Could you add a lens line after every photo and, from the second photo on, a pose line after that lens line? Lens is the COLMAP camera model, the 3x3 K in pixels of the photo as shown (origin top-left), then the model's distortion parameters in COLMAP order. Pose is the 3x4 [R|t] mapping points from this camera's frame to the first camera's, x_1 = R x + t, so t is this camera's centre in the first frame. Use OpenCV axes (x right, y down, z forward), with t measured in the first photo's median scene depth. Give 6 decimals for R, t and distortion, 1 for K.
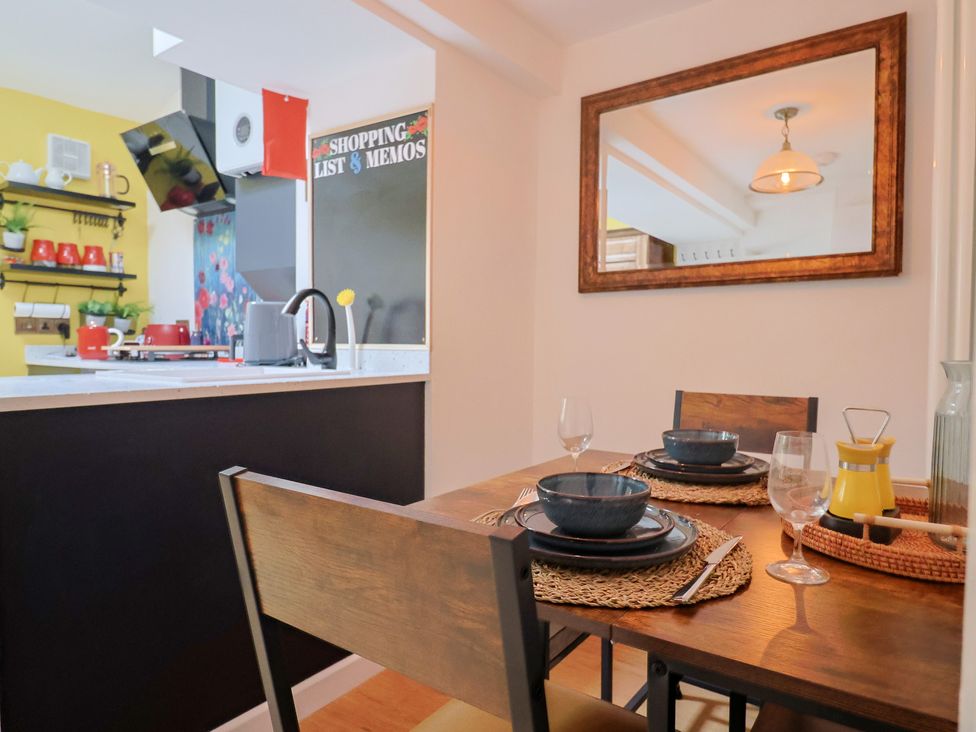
lens RADIAL K [[620.8, 0, 488.2], [0, 620.8, 367.1], [0, 0, 1]] dist [-0.001672, -0.004133]
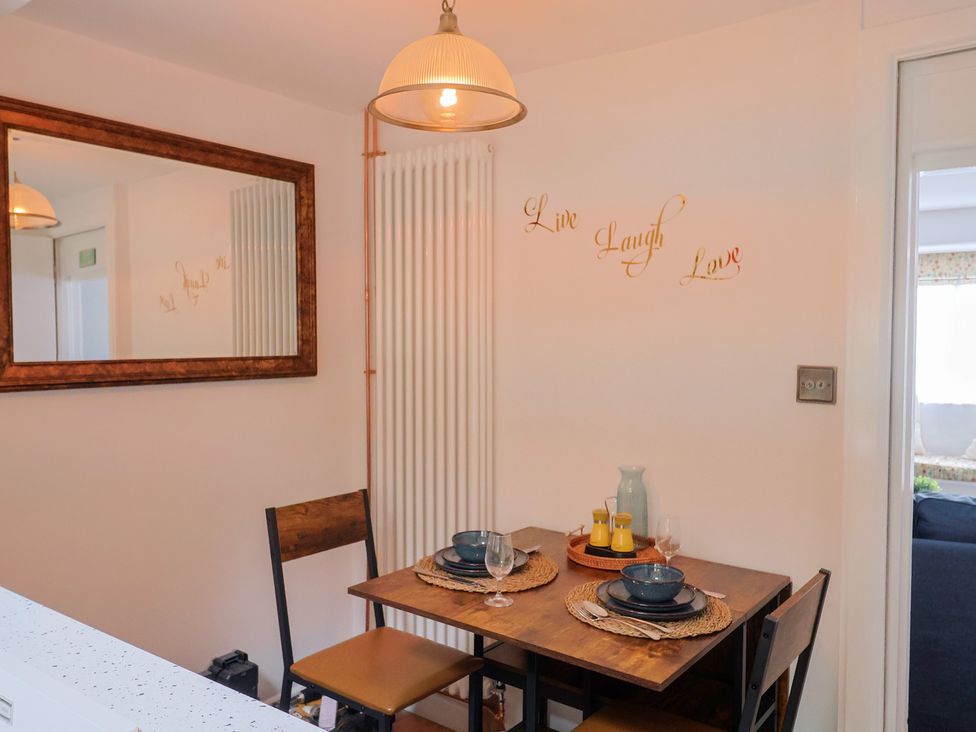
lens RADIAL K [[784.2, 0, 488.8], [0, 784.2, 367.9], [0, 0, 1]] dist [-0.004175, 0.000529]
pose [[0.027149, -0.044080, 0.998659, -0.447223], [0.035562, 0.998438, 0.043104, -0.110237], [-0.998999, 0.034344, 0.028674, 0.306661]]
